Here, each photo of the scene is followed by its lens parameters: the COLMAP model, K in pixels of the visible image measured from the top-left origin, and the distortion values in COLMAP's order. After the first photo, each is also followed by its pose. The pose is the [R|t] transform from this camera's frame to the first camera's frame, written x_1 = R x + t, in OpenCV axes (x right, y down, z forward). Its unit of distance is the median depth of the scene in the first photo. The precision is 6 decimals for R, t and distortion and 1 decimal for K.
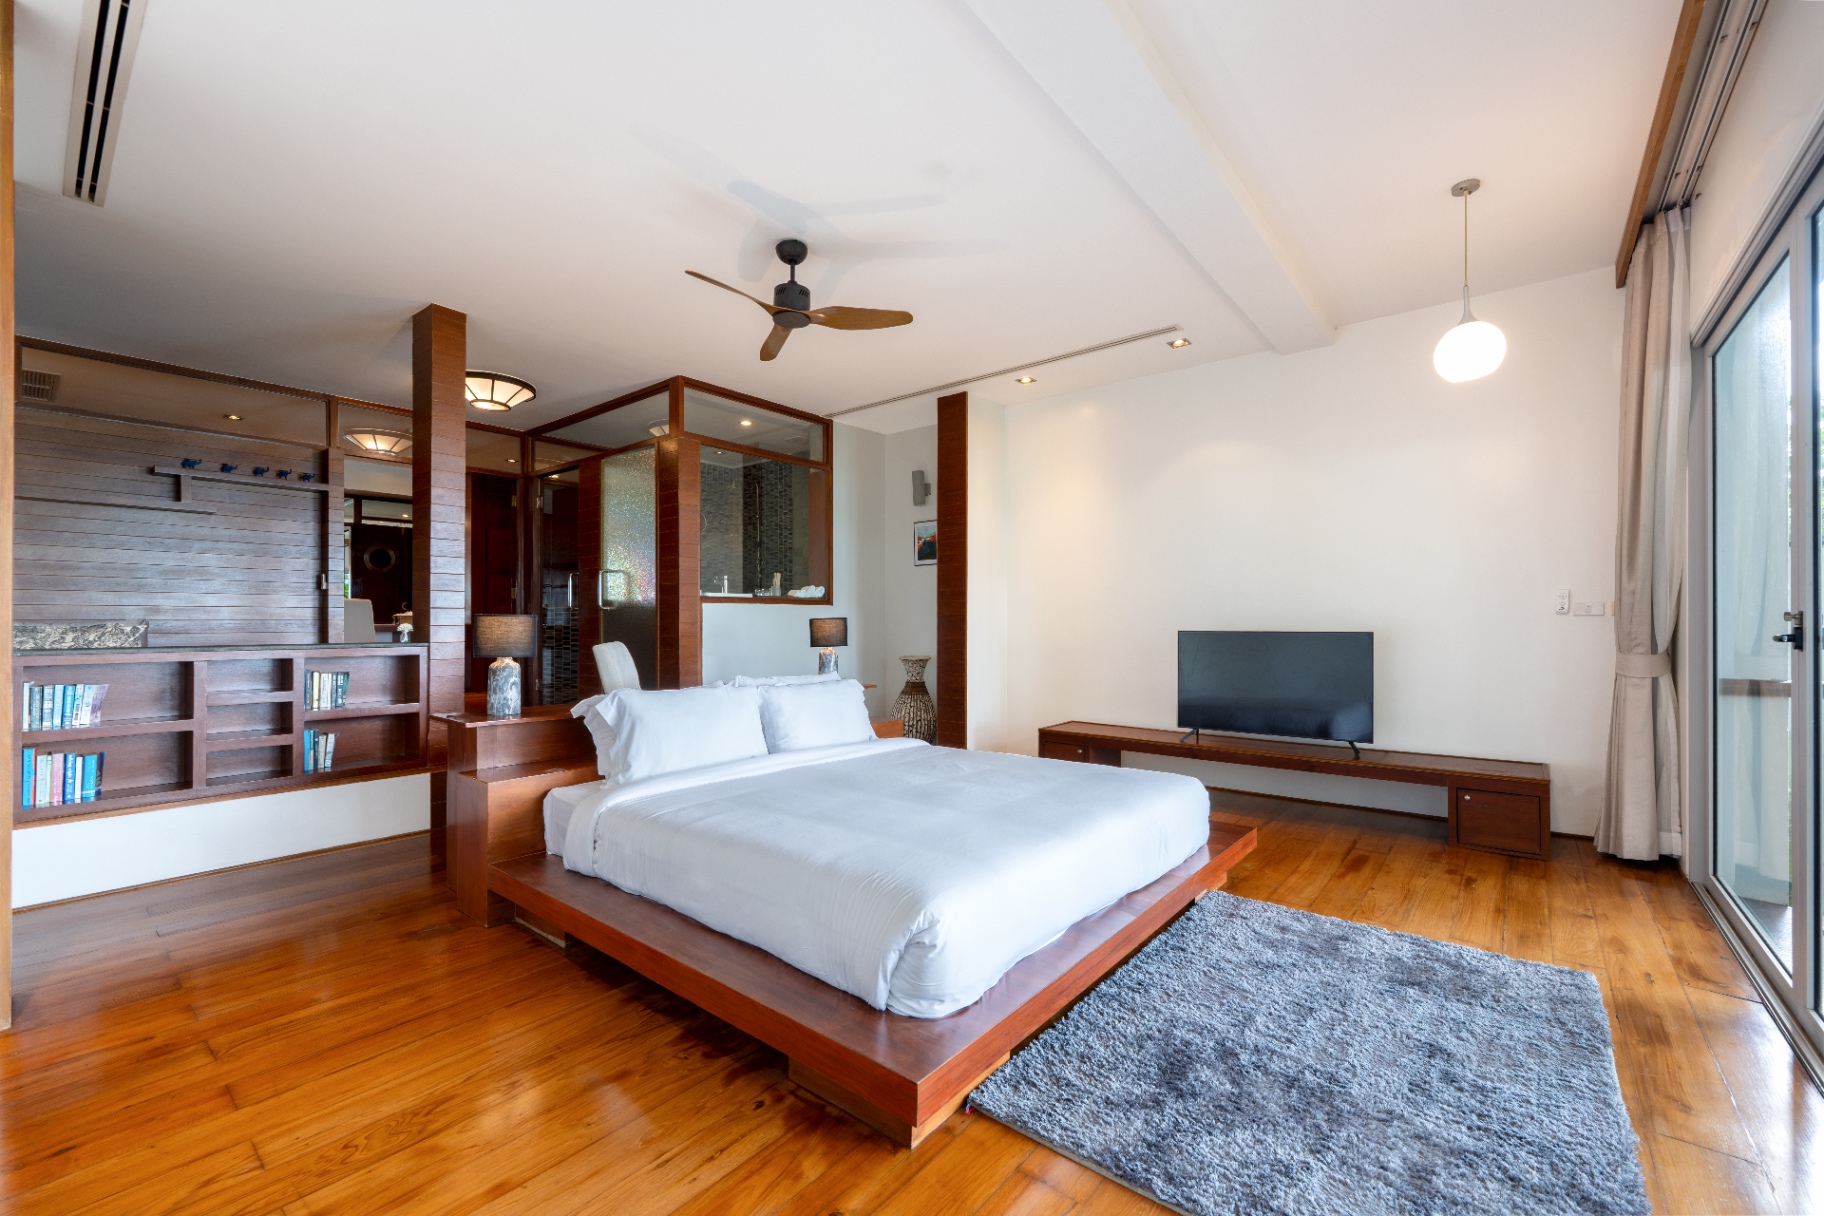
lens RADIAL K [[733.7, 0, 907.3], [0, 733.7, 621.6], [0, 0, 1]] dist [-0.002386, -0.000112]
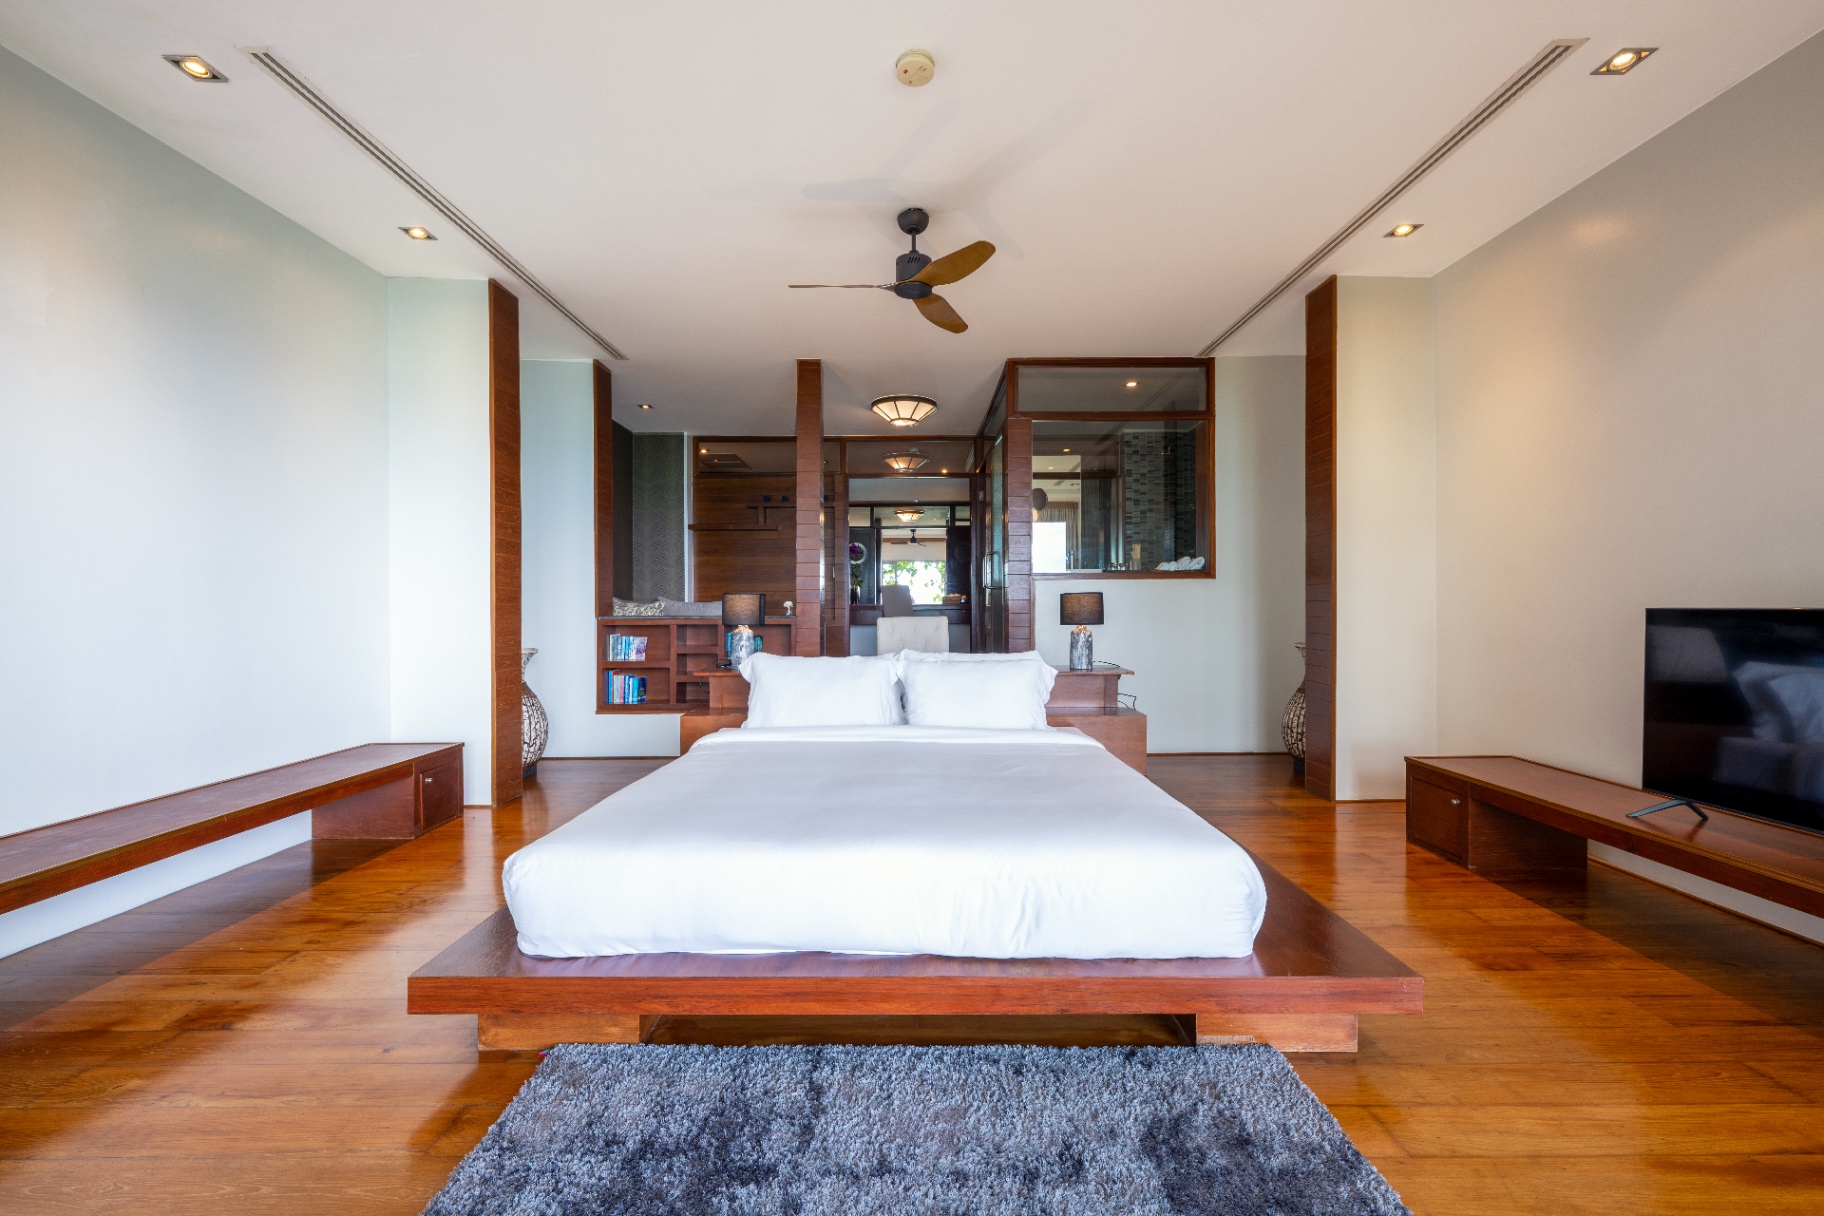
lens RADIAL K [[733.7, 0, 916.3], [0, 733.7, 613.9], [0, 0, 1]] dist [-0.002386, -0.000112]
pose [[0.643866, 0.007805, -0.765099, 0.453328], [0.004978, 0.999884, 0.014390, 0.006900], [0.765122, -0.013073, 0.643752, 0.271836]]
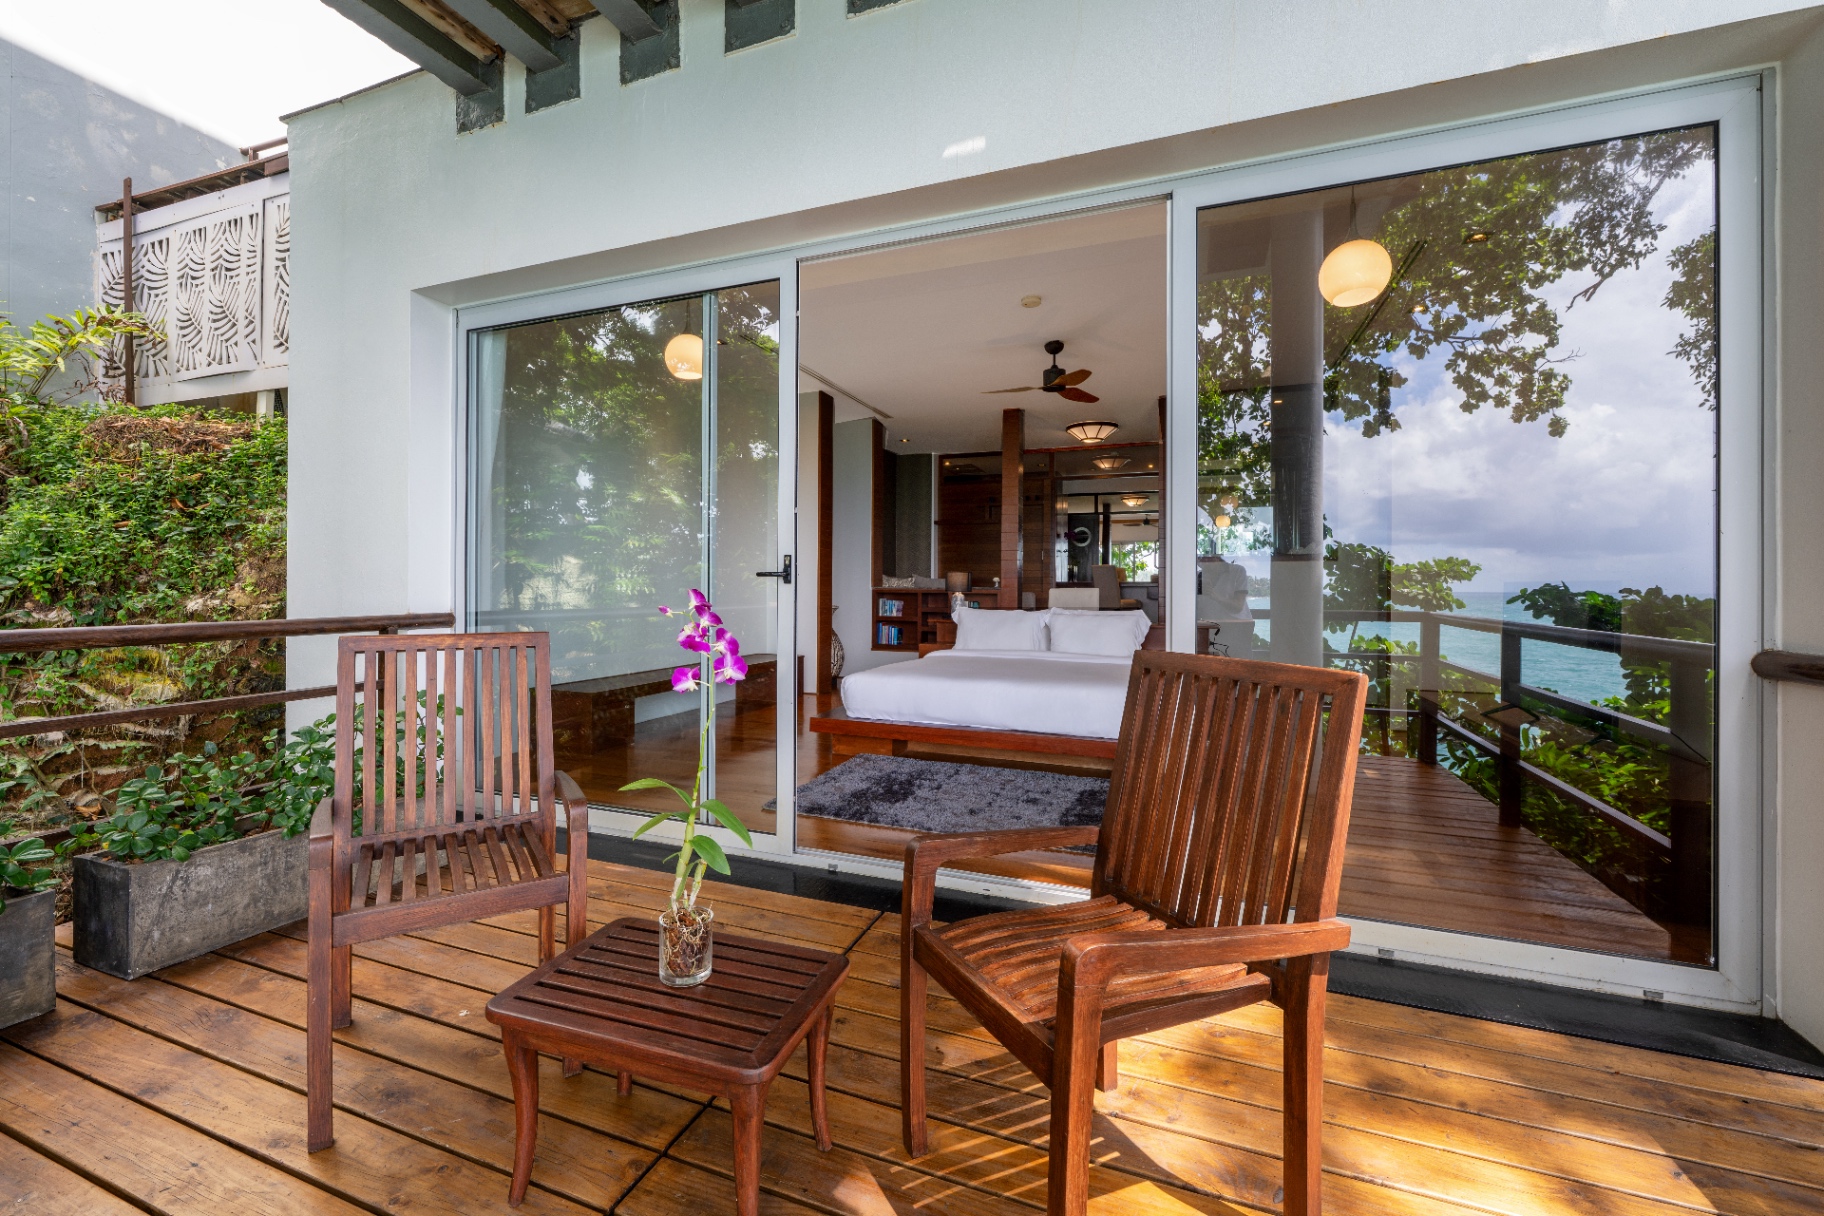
lens RADIAL K [[733.7, 0, 904.9], [0, 733.7, 590.1], [0, 0, 1]] dist [-0.002386, -0.000112]
pose [[0.335003, 0.010625, -0.942157, 0.958839], [-0.003352, 0.999944, 0.010085, 0.015323], [0.942211, -0.000221, 0.335020, 0.104577]]
